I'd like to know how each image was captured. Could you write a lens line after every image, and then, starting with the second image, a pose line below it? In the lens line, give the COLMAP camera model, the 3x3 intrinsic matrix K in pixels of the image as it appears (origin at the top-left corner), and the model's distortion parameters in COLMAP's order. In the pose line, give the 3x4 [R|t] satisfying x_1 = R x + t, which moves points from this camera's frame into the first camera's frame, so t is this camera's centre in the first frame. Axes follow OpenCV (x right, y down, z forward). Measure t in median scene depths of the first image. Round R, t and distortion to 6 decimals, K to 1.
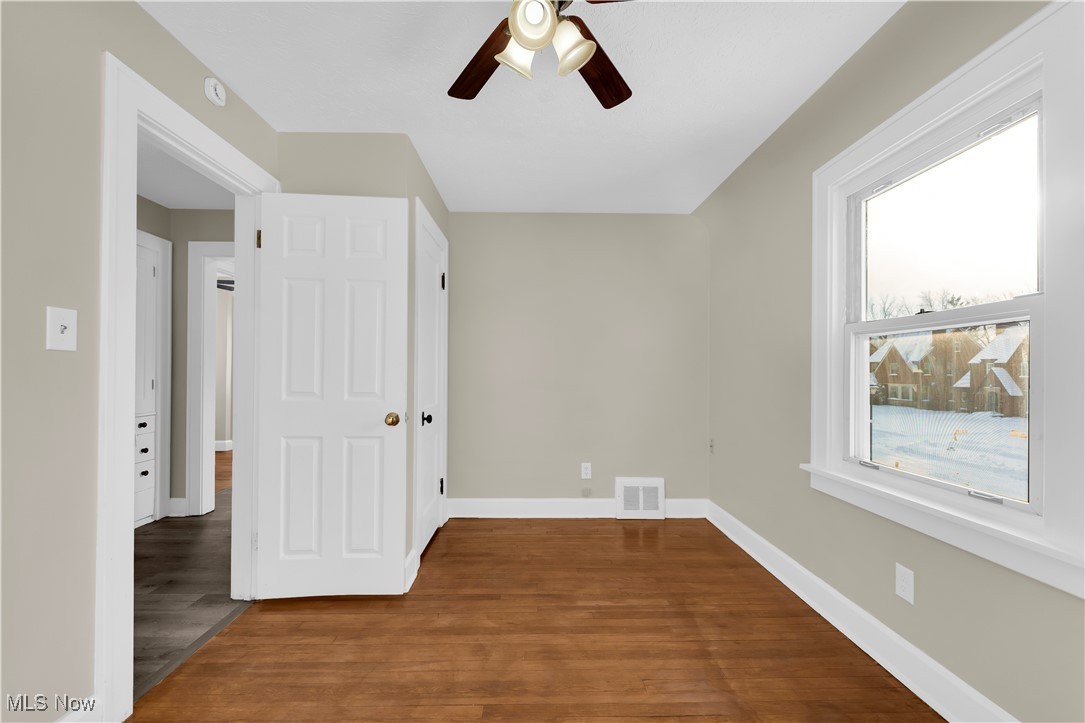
lens RADIAL K [[444.3, 0, 529.7], [0, 444.3, 366.9], [0, 0, 1]] dist [-0.001479, -0.000175]
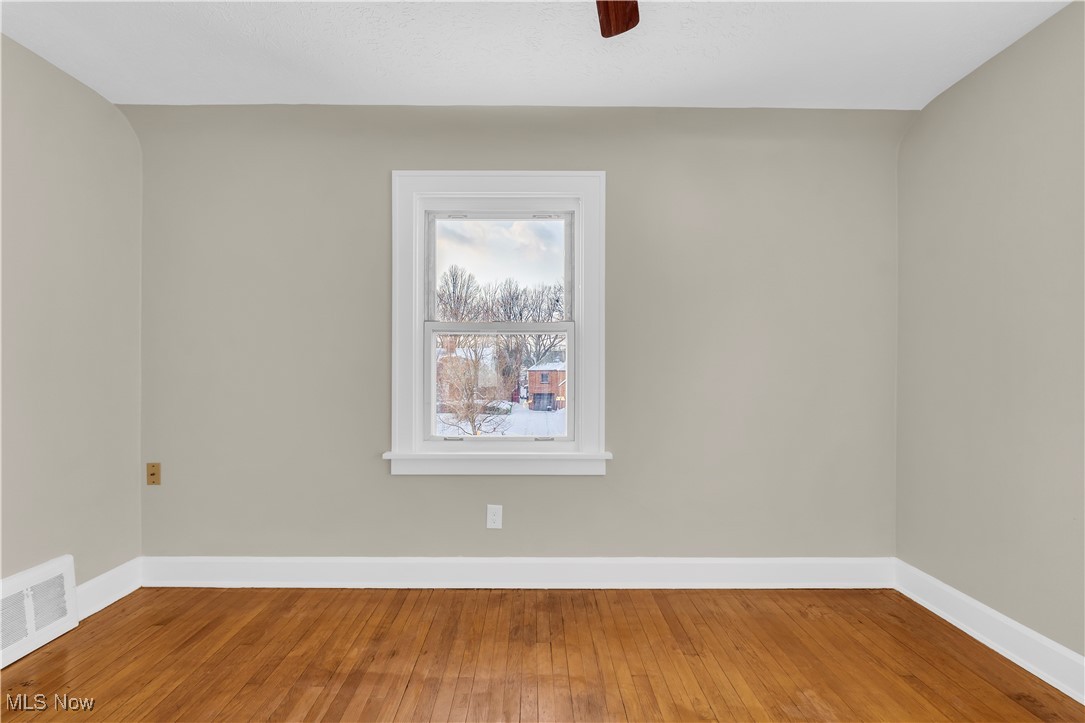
lens RADIAL K [[440.5, 0, 538.2], [0, 440.5, 366.1], [0, 0, 1]] dist [-0.003167, -0.000380]
pose [[-0.005121, -0.003441, 0.999981, -0.410329], [-0.012189, 0.999920, 0.003379, 0.011264], [-0.999913, -0.012172, -0.005162, 0.691641]]
